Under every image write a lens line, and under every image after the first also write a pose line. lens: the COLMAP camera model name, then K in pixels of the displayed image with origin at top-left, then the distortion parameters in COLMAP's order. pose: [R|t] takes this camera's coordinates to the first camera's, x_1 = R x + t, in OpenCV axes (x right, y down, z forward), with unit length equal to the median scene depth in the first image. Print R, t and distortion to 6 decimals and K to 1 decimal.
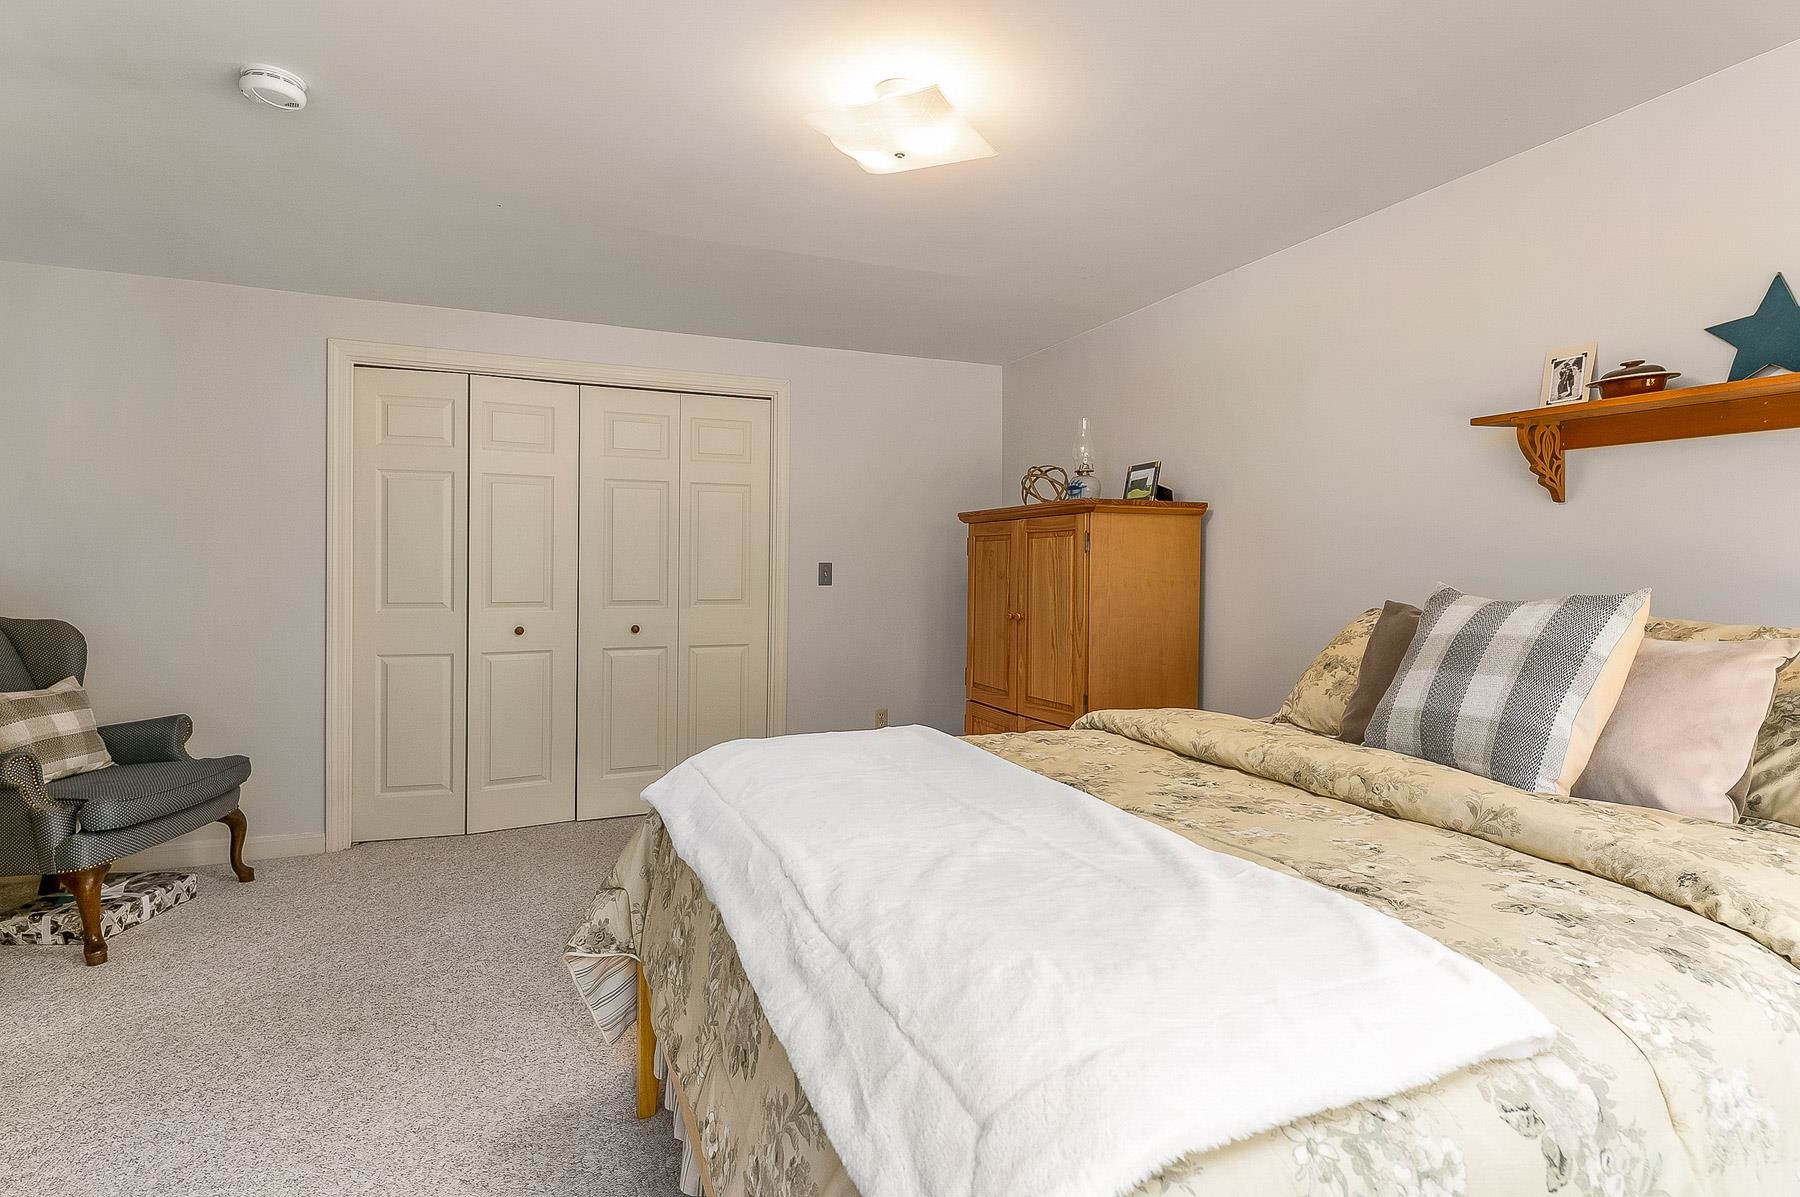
lens RADIAL K [[913.8, 0, 914.0], [0, 913.8, 592.8], [0, 0, 1]] dist [0.012721, -0.000495]
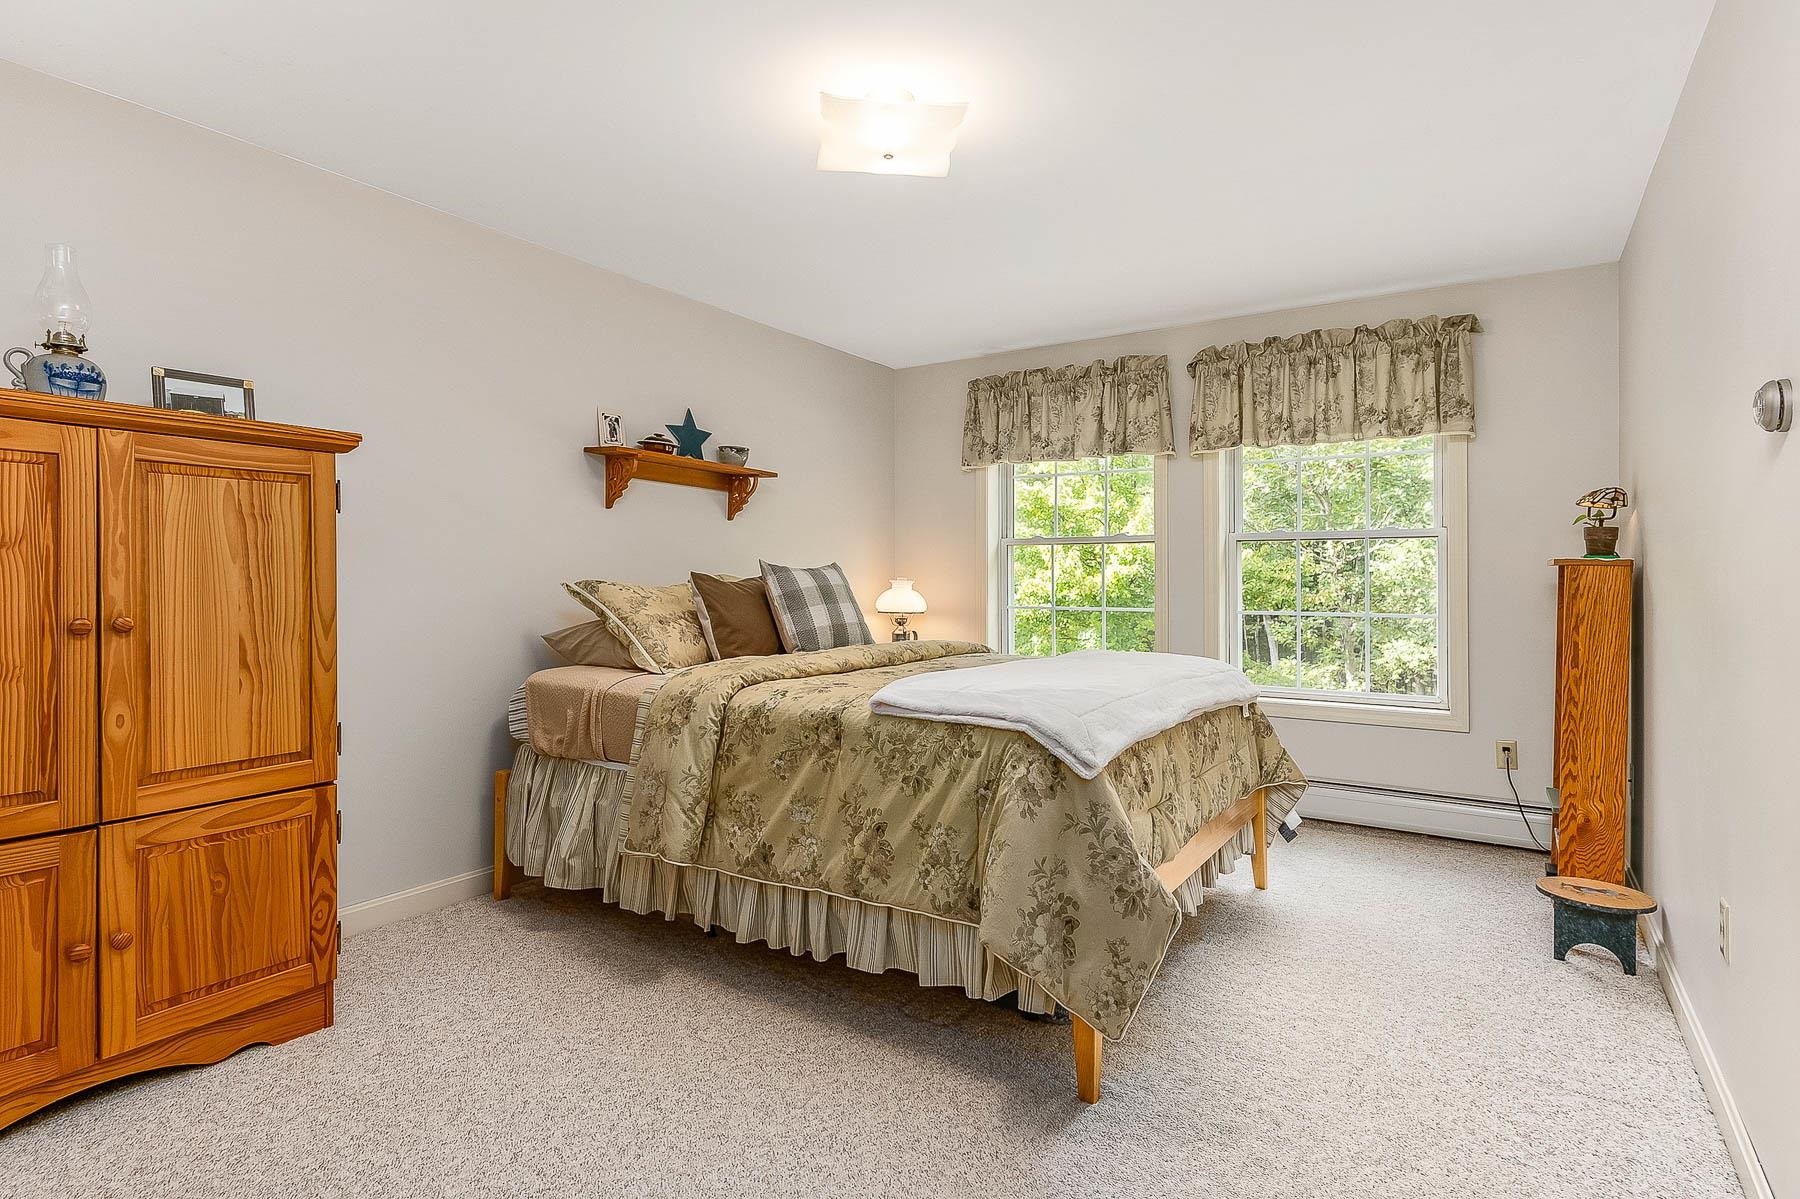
lens RADIAL K [[913.8, 0, 914.0], [0, 913.8, 593.8], [0, 0, 1]] dist [0.012721, -0.000495]
pose [[-0.557502, -0.033782, 0.829488, -0.613826], [0.003816, 0.999057, 0.043253, -0.012986], [-0.830167, 0.027278, -0.556847, 1.015116]]
